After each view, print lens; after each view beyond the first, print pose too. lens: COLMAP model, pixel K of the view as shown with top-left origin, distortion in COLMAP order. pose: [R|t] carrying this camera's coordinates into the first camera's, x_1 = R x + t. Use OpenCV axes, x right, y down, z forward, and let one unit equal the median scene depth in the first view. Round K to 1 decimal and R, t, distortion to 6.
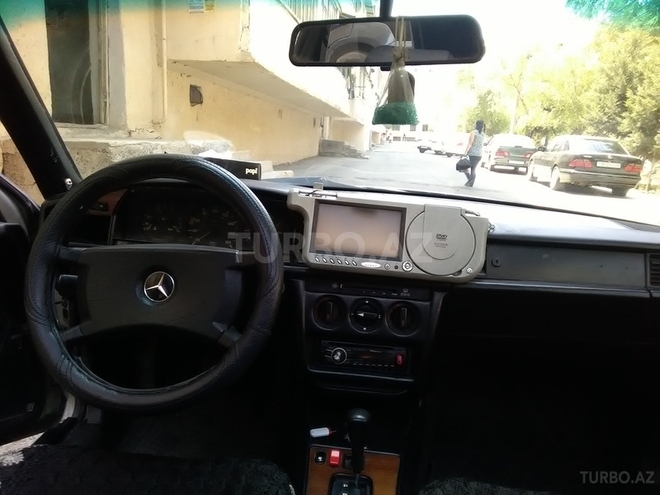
lens RADIAL K [[486.7, 0, 330.0], [0, 486.7, 247.5], [0, 0, 1]] dist [0.000043, 0.001050]
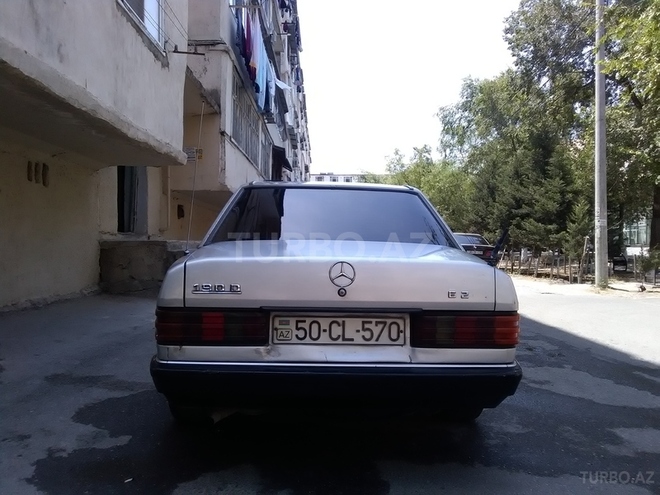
lens RADIAL K [[486.7, 0, 330.0], [0, 486.7, 247.5], [0, 0, 1]] dist [0.000043, 0.001050]
pose [[0.987936, -0.031677, 0.151586, -0.078002], [0.062806, 0.976697, -0.205226, 0.130865], [-0.141552, 0.212271, 0.966904, -0.496597]]
